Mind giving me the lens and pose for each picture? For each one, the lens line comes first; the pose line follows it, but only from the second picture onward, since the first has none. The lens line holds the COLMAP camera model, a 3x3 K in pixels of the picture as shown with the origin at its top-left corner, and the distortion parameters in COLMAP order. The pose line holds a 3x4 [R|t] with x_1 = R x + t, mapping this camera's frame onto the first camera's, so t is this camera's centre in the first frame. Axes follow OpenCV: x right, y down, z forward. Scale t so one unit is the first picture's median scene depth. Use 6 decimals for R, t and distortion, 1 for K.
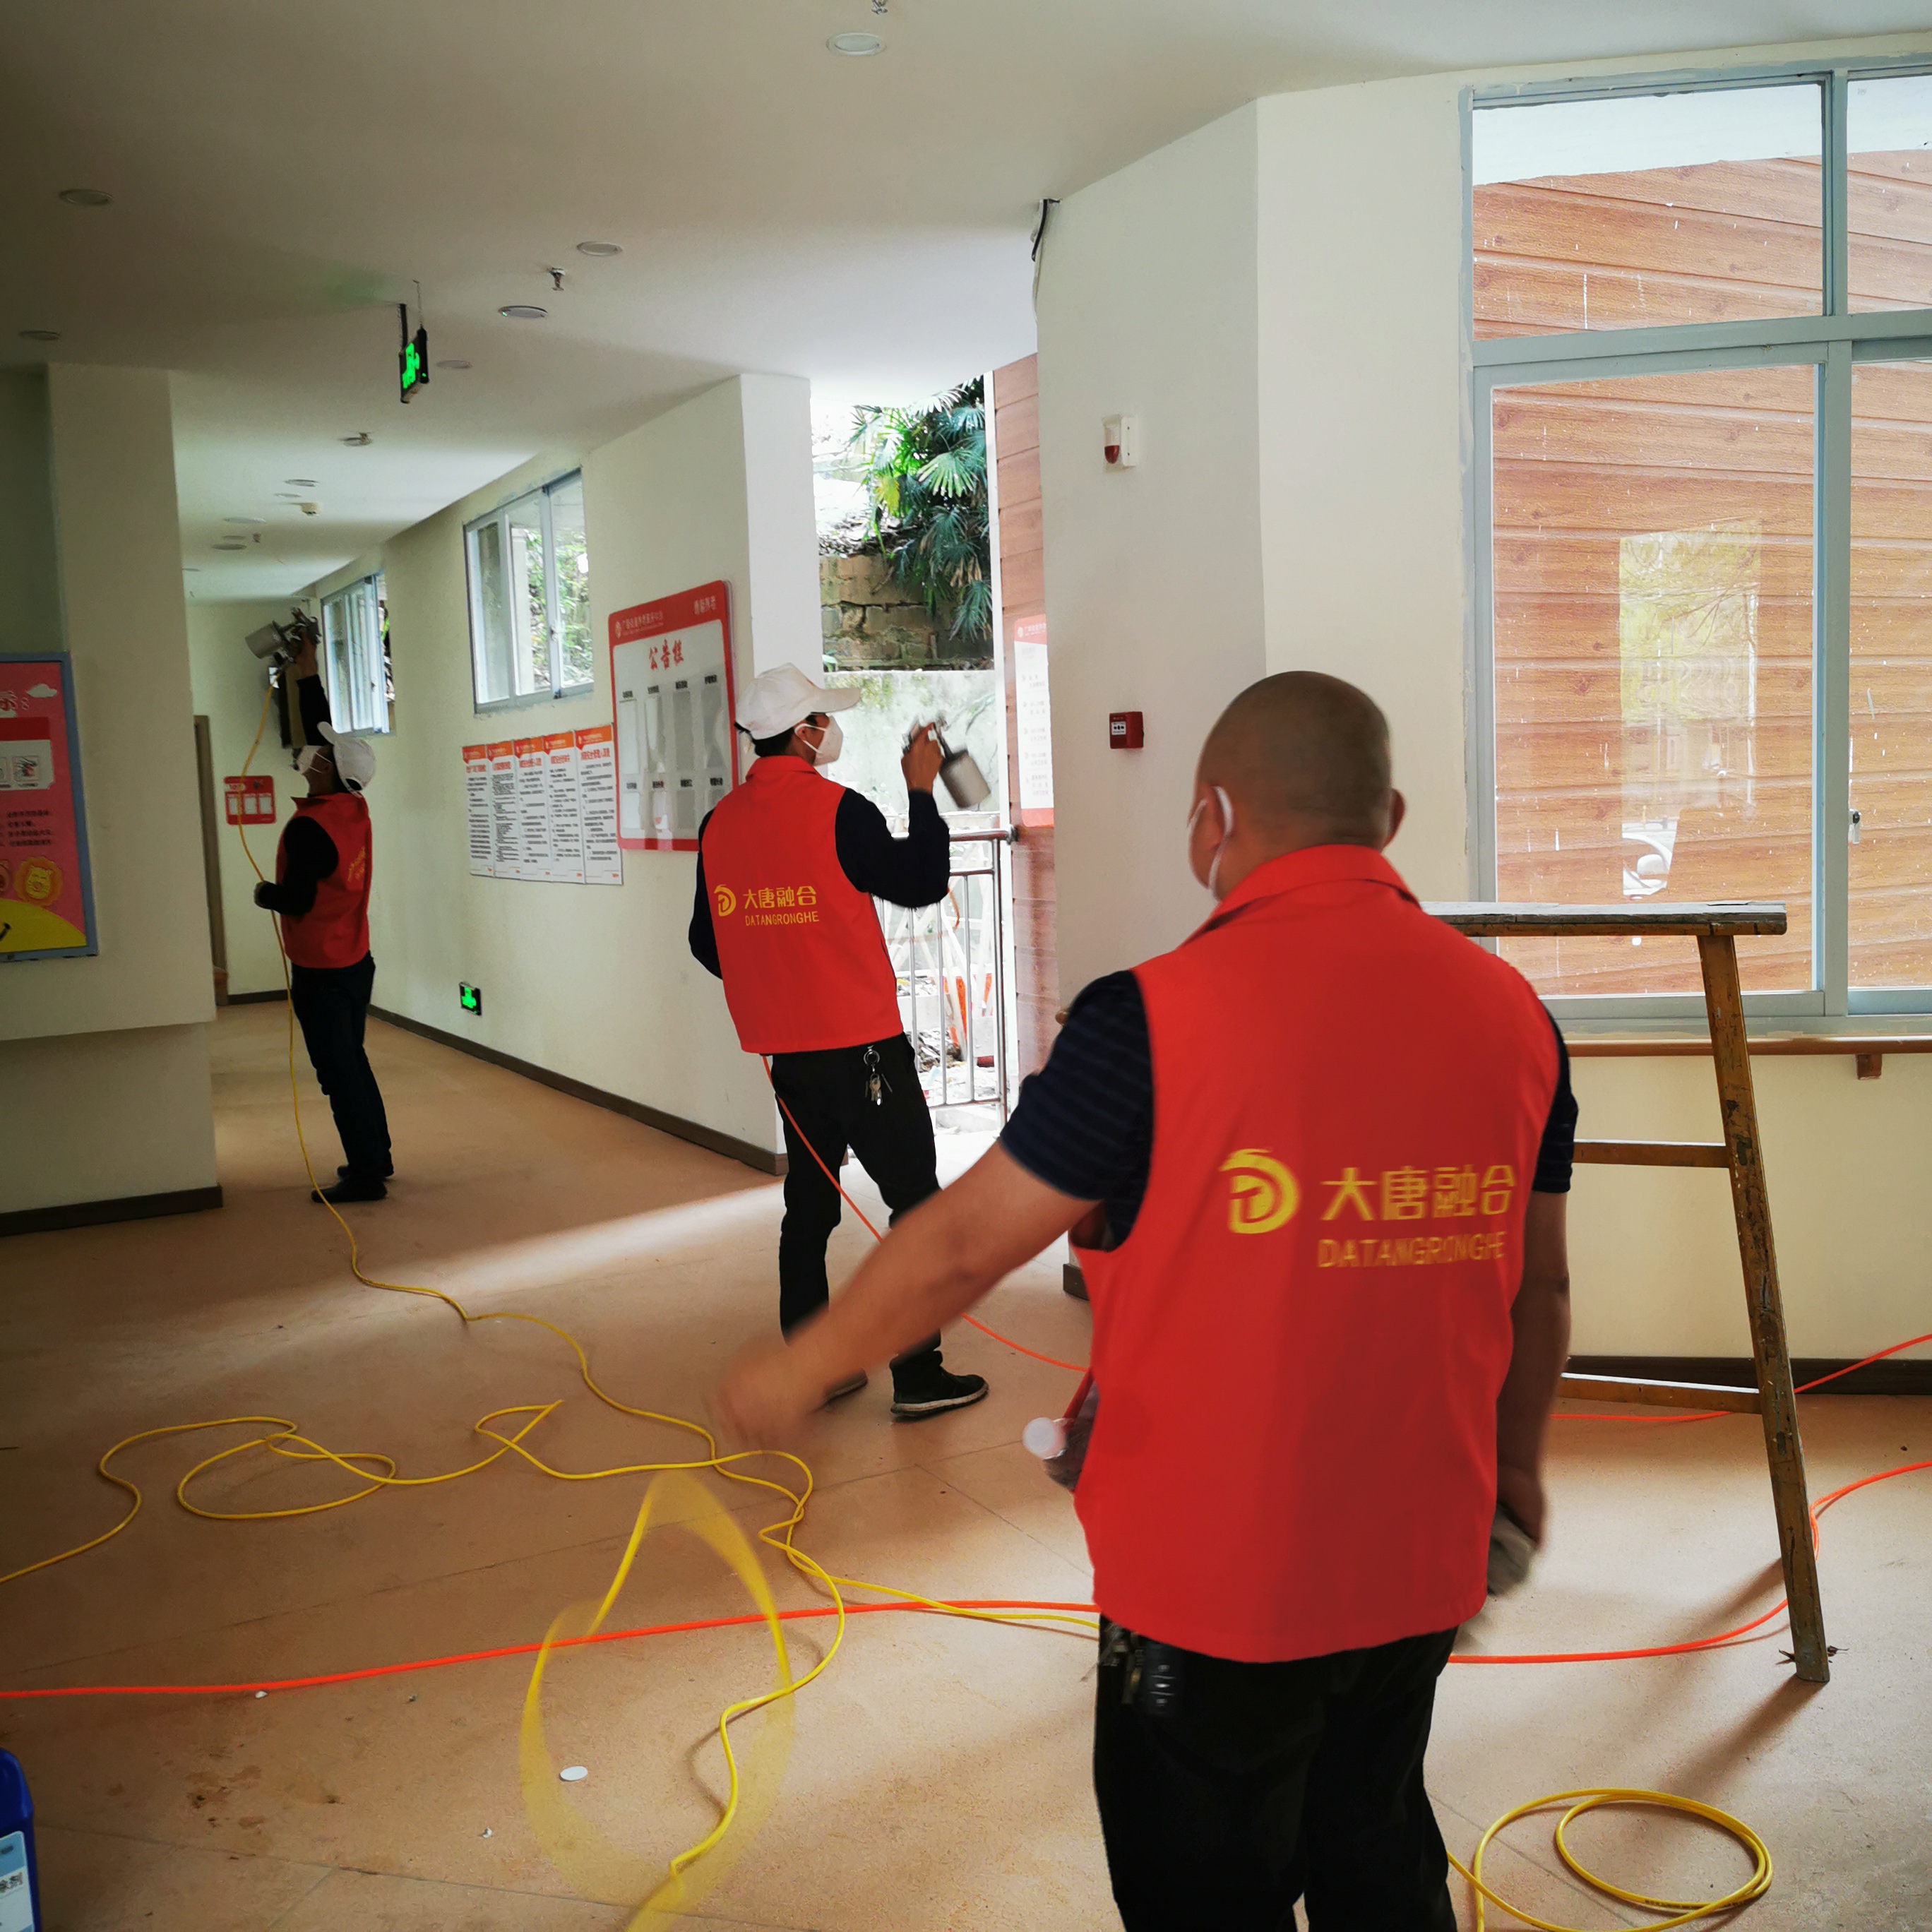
lens RADIAL K [[1940.6, 0, 966.0], [0, 1940.6, 966.0], [0, 0, 1]] dist [0.054928, -0.002081]
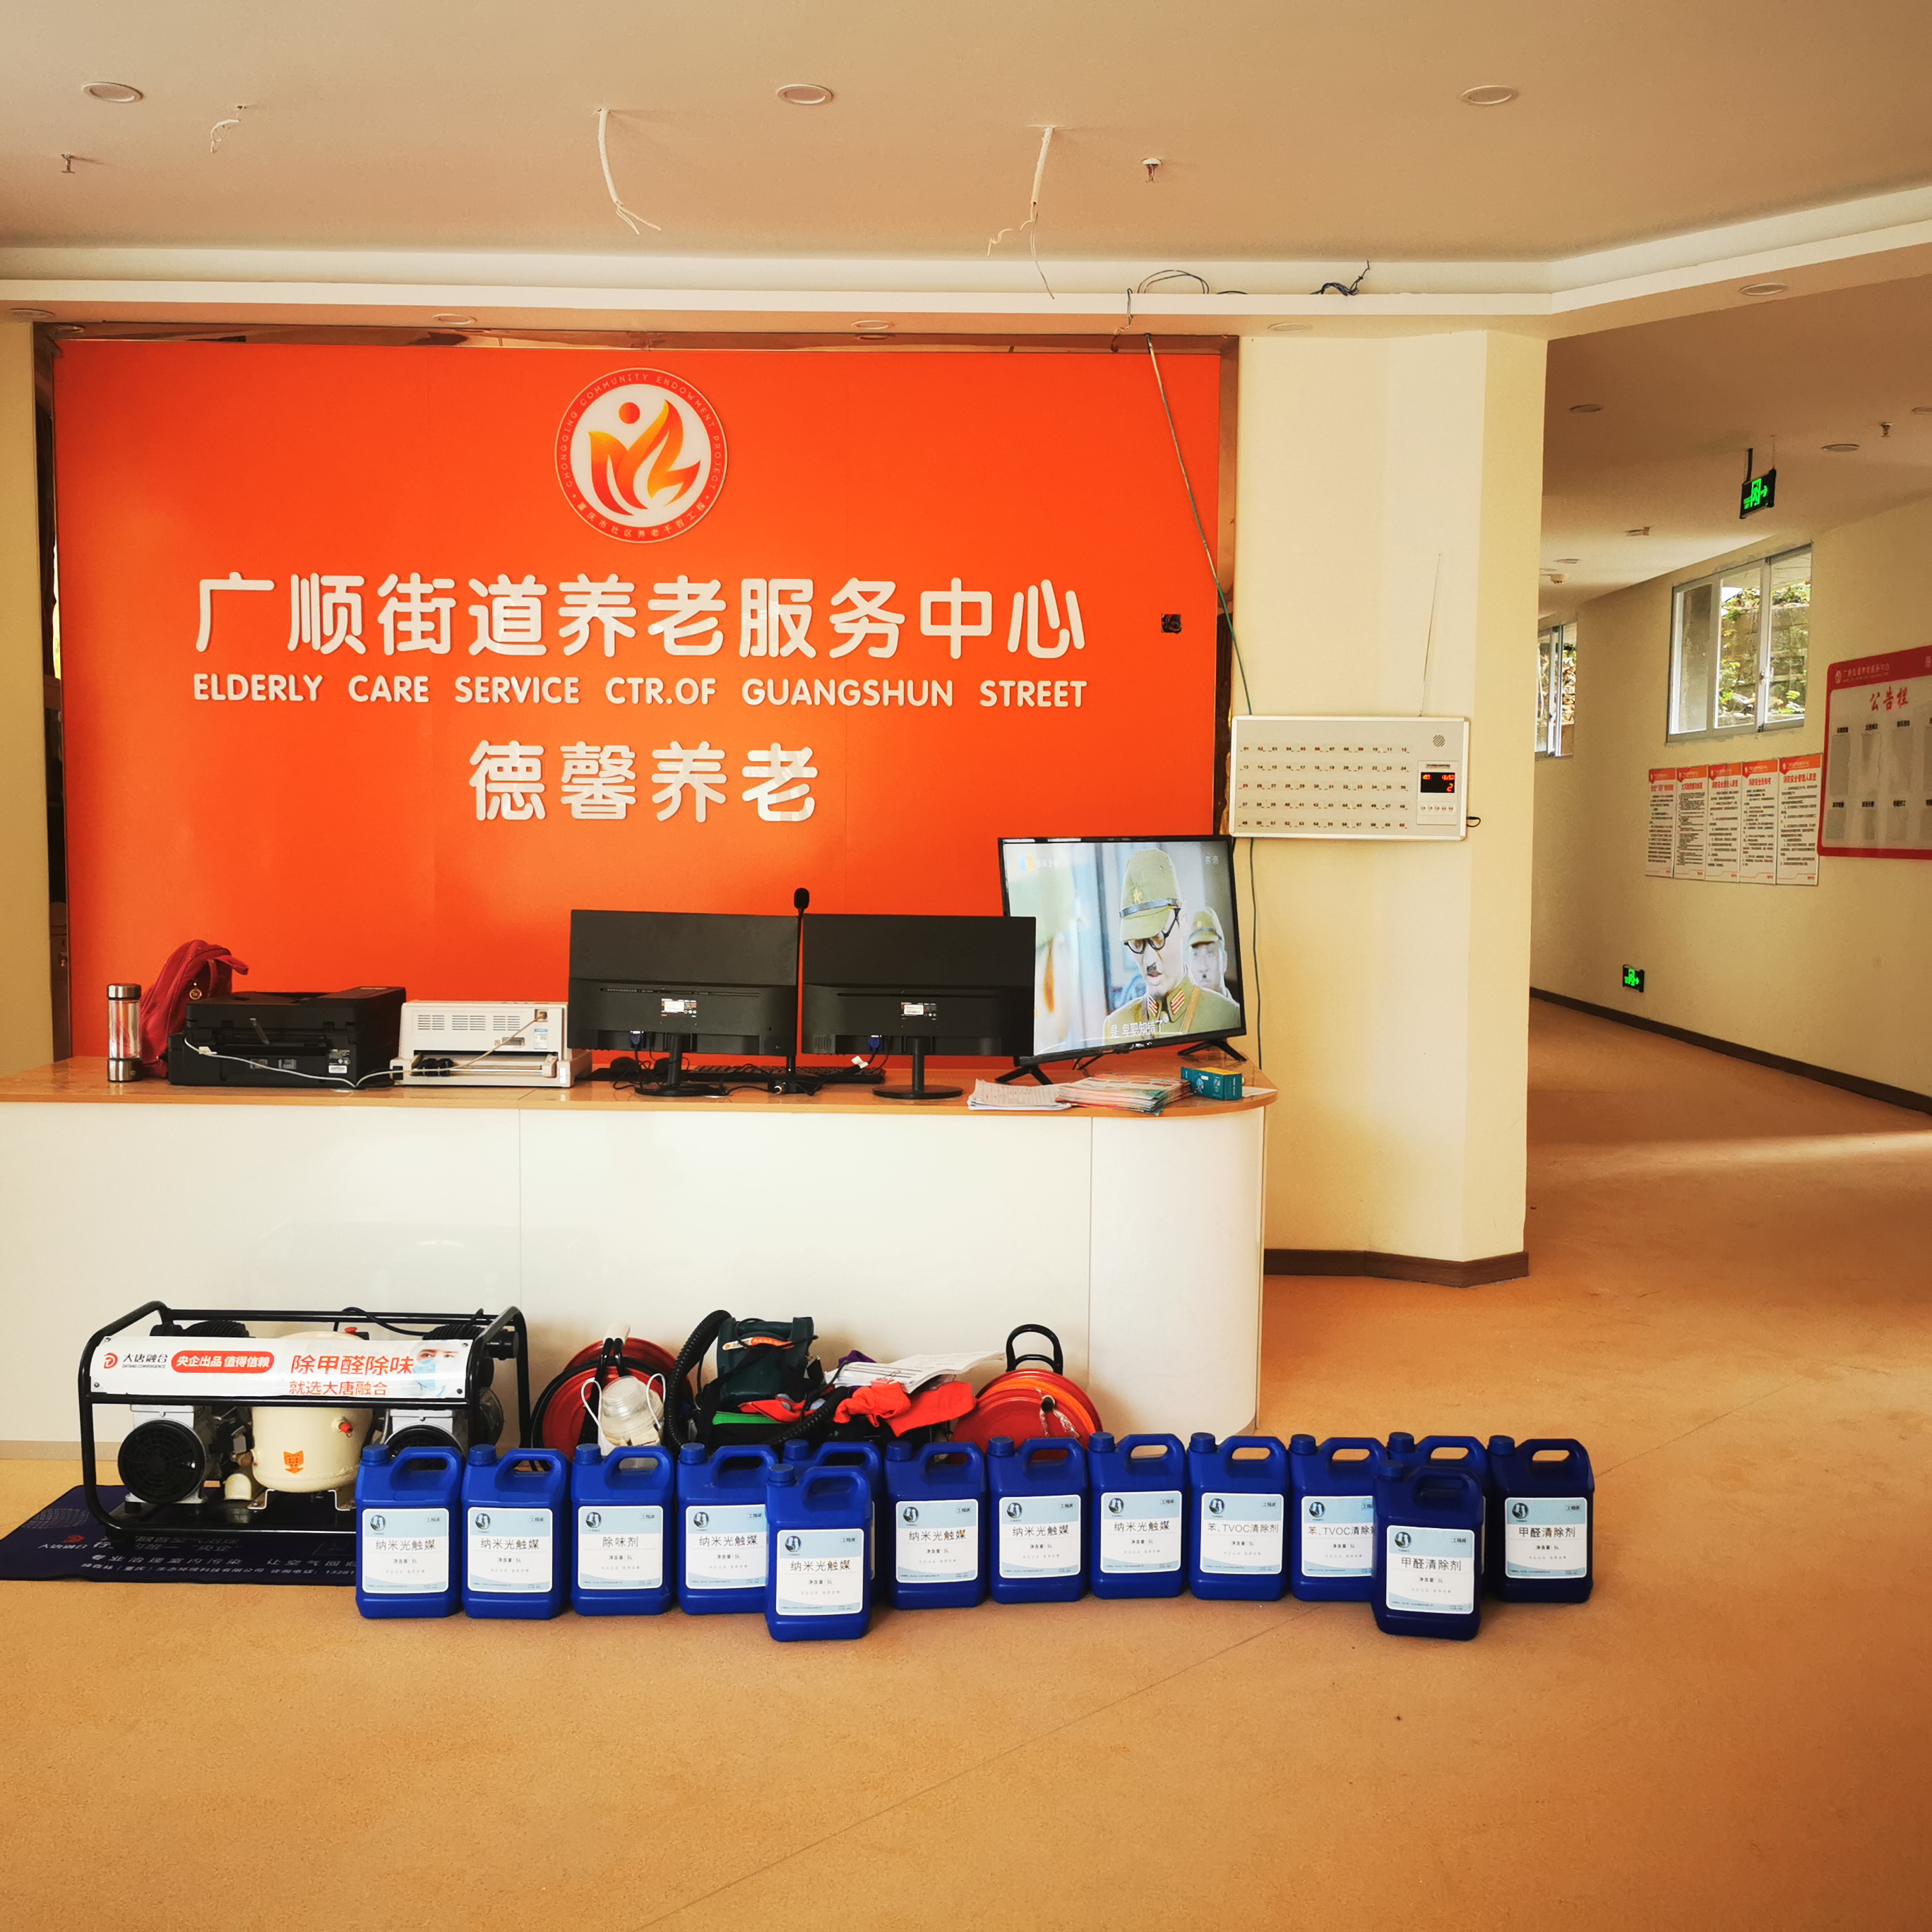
lens RADIAL K [[1940.6, 0, 966.0], [0, 1940.6, 966.0], [0, 0, 1]] dist [0.054928, -0.002081]
pose [[0.877177, 0.086891, -0.472240, -0.055275], [-0.093305, 0.995589, 0.009873, 0.042393], [0.471014, 0.035402, 0.881415, -0.306672]]
